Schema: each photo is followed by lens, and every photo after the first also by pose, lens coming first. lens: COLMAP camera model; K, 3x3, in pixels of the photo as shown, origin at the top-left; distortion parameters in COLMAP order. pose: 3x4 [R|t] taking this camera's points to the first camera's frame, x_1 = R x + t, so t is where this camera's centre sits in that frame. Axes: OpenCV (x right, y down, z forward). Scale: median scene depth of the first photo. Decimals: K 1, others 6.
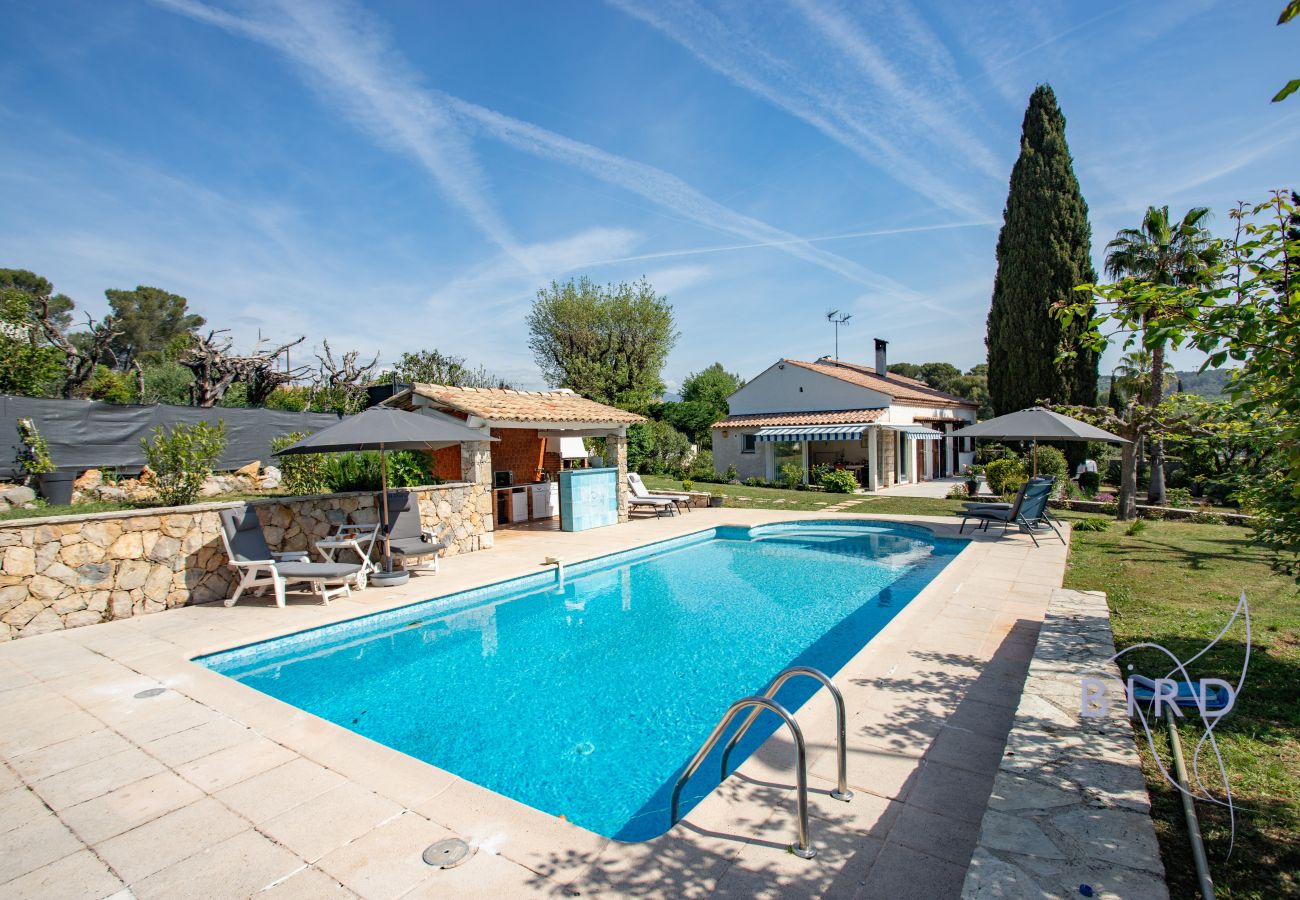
lens RADIAL K [[667.4, 0, 652.3], [0, 667.4, 452.8], [0, 0, 1]] dist [-0.067899, 0.040042]
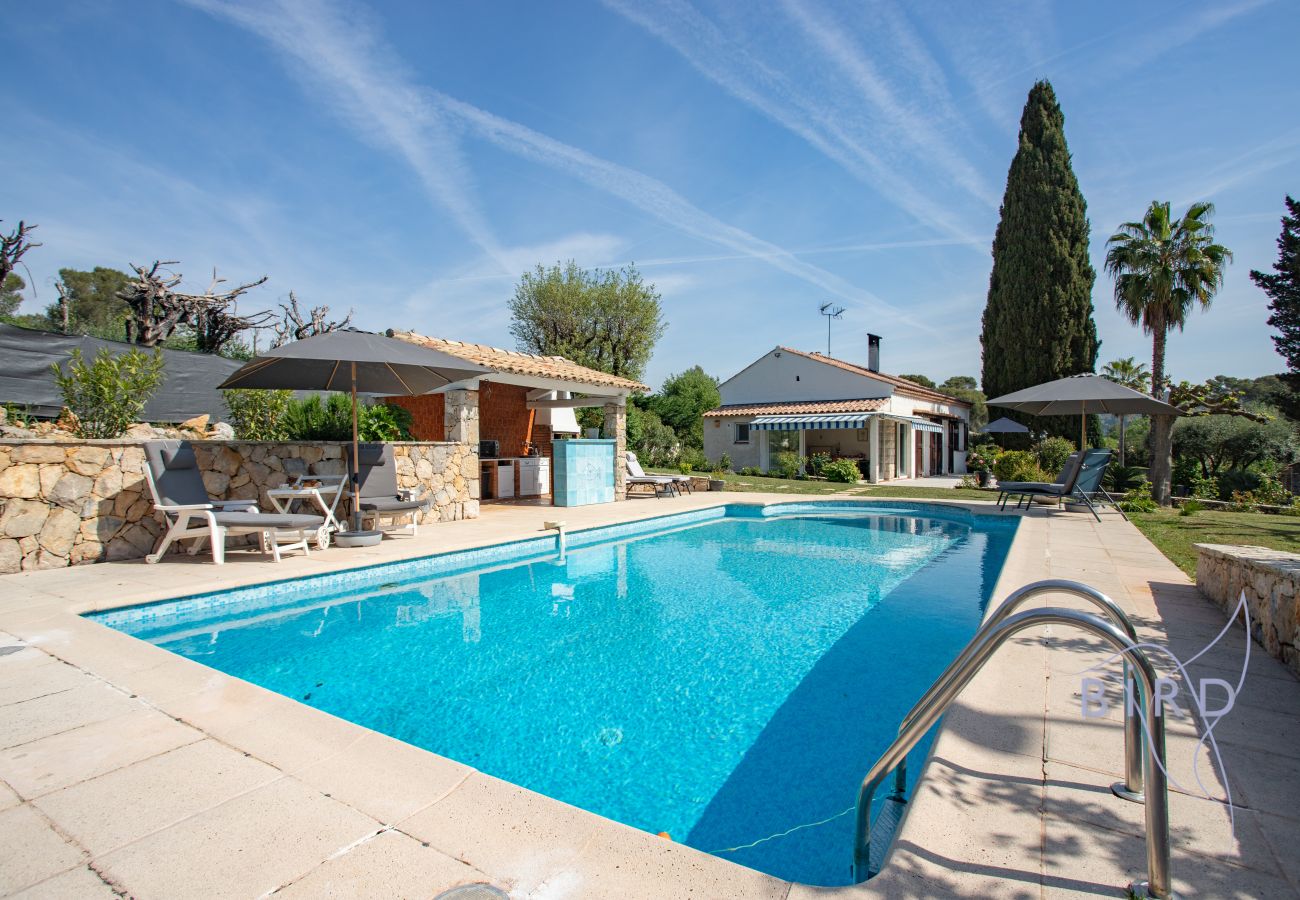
lens RADIAL K [[666.0, 0, 652.8], [0, 666.0, 451.7], [0, 0, 1]] dist [-0.065227, 0.033882]
pose [[0.998897, 0.021536, 0.041732, -0.034653], [-0.020922, 0.999667, -0.015084, 0.045026], [-0.042042, 0.014194, 0.999015, 0.083929]]
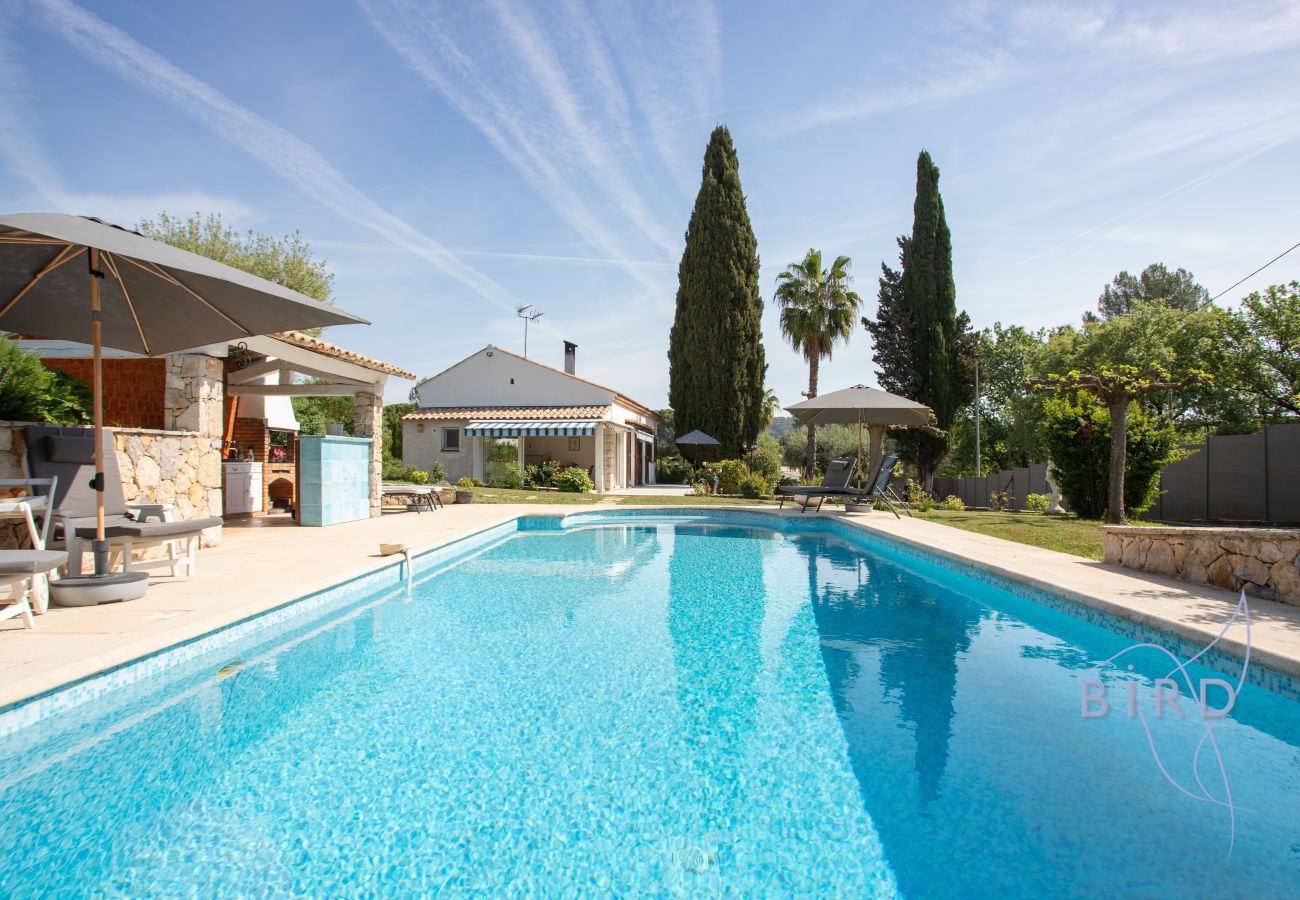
lens RADIAL K [[694.0, 0, 643.7], [0, 694.0, 453.8], [0, 0, 1]] dist [-0.080259, 0.040664]
pose [[0.848782, 0.033014, 0.527711, -0.168567], [-0.012808, 0.999040, -0.041901, 0.057239], [-0.528588, 0.028806, 0.848390, 0.201324]]
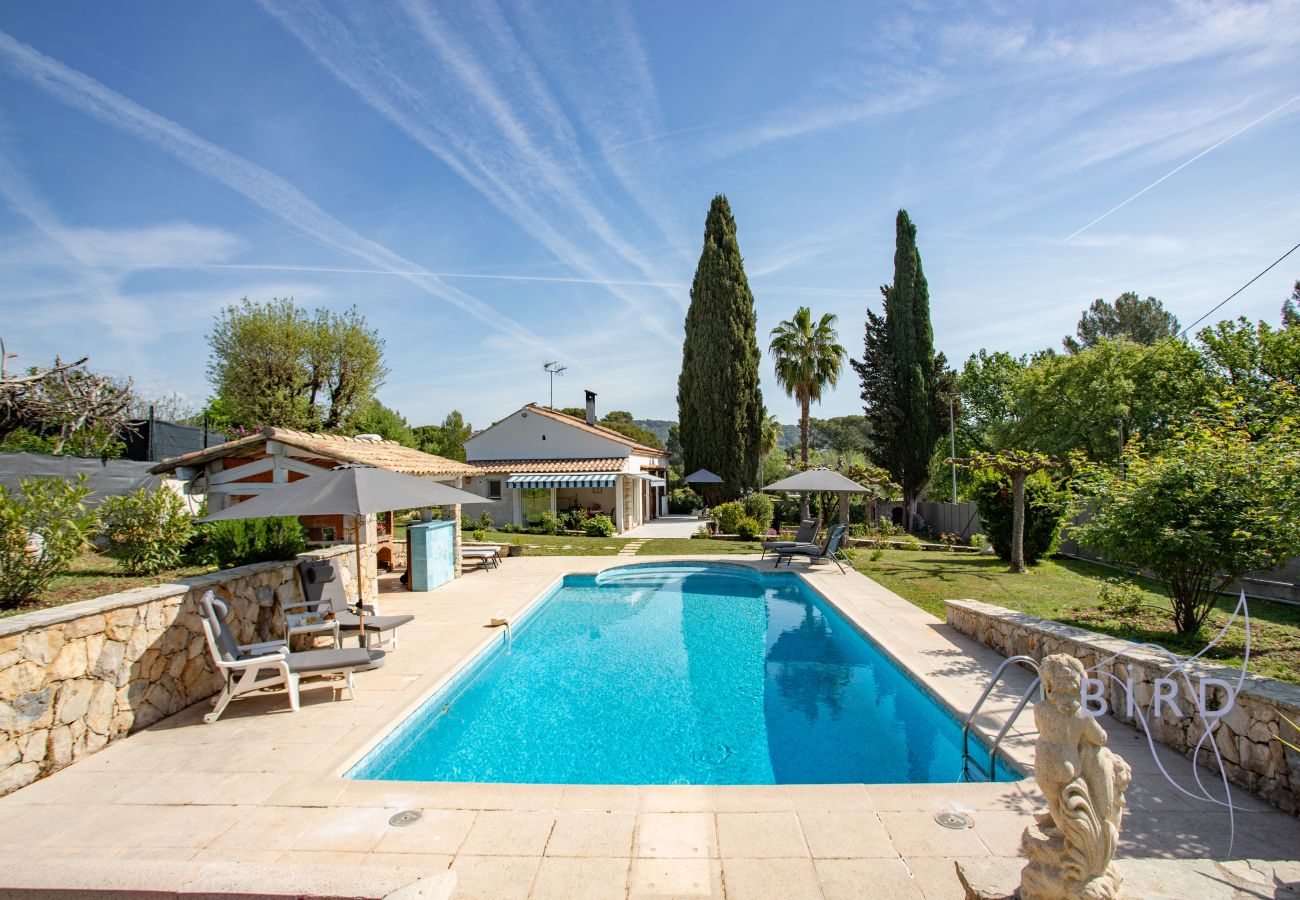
lens RADIAL K [[678.0, 0, 650.0], [0, 678.0, 450.0], [0, 0, 1]] dist [-0.074107, 0.043535]
pose [[0.855337, 0.025258, 0.517456, -0.278858], [0.006870, 0.998170, -0.060079, -0.016924], [-0.518027, 0.054943, 0.853598, 0.018419]]
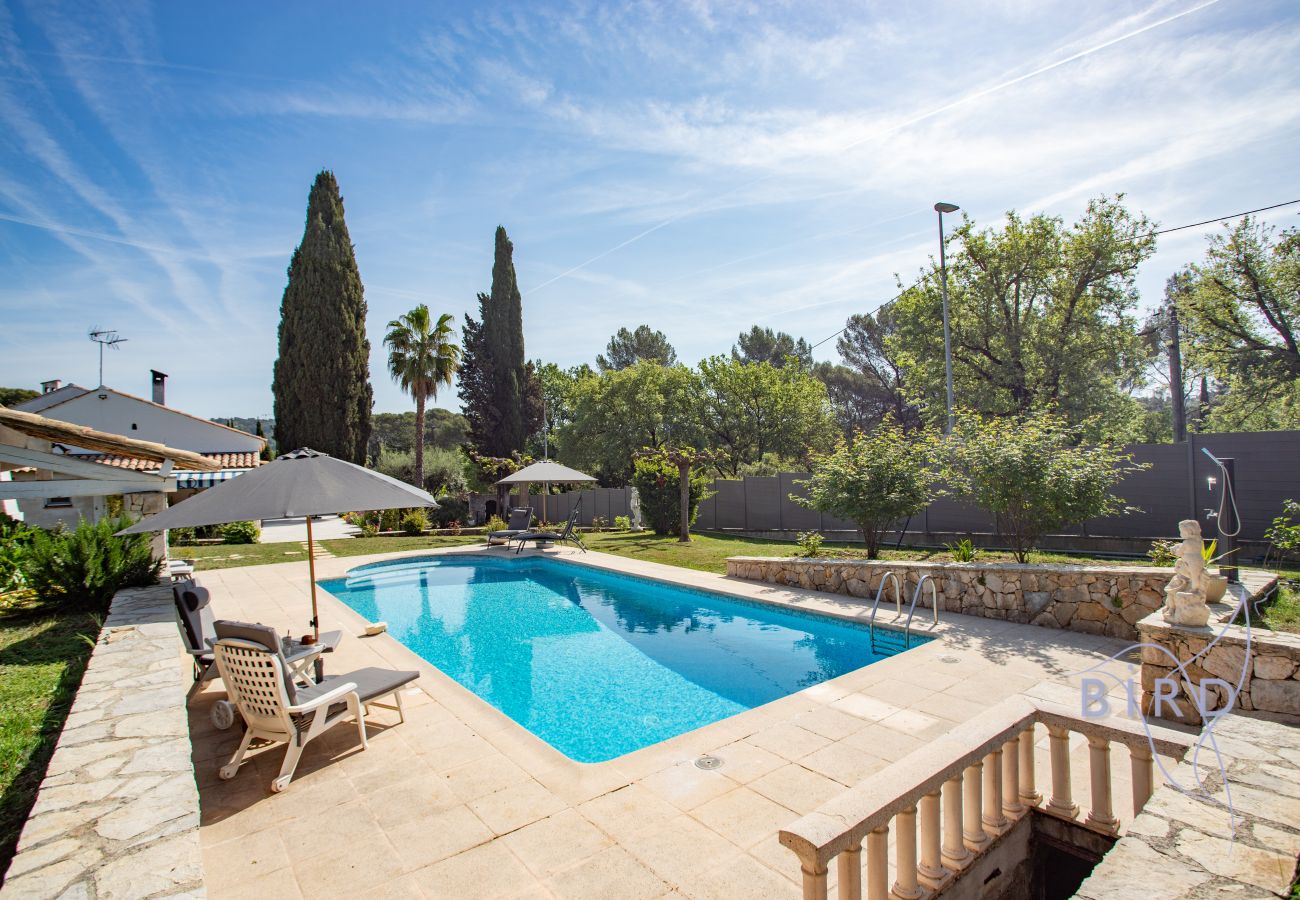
lens RADIAL K [[662.7, 0, 647.9], [0, 662.7, 452.3], [0, 0, 1]] dist [-0.073742, 0.035938]
pose [[0.322341, 0.025504, 0.946280, -0.496633], [0.035634, 0.998602, -0.039053, -0.014581], [-0.945953, 0.046308, 0.320981, 0.219365]]
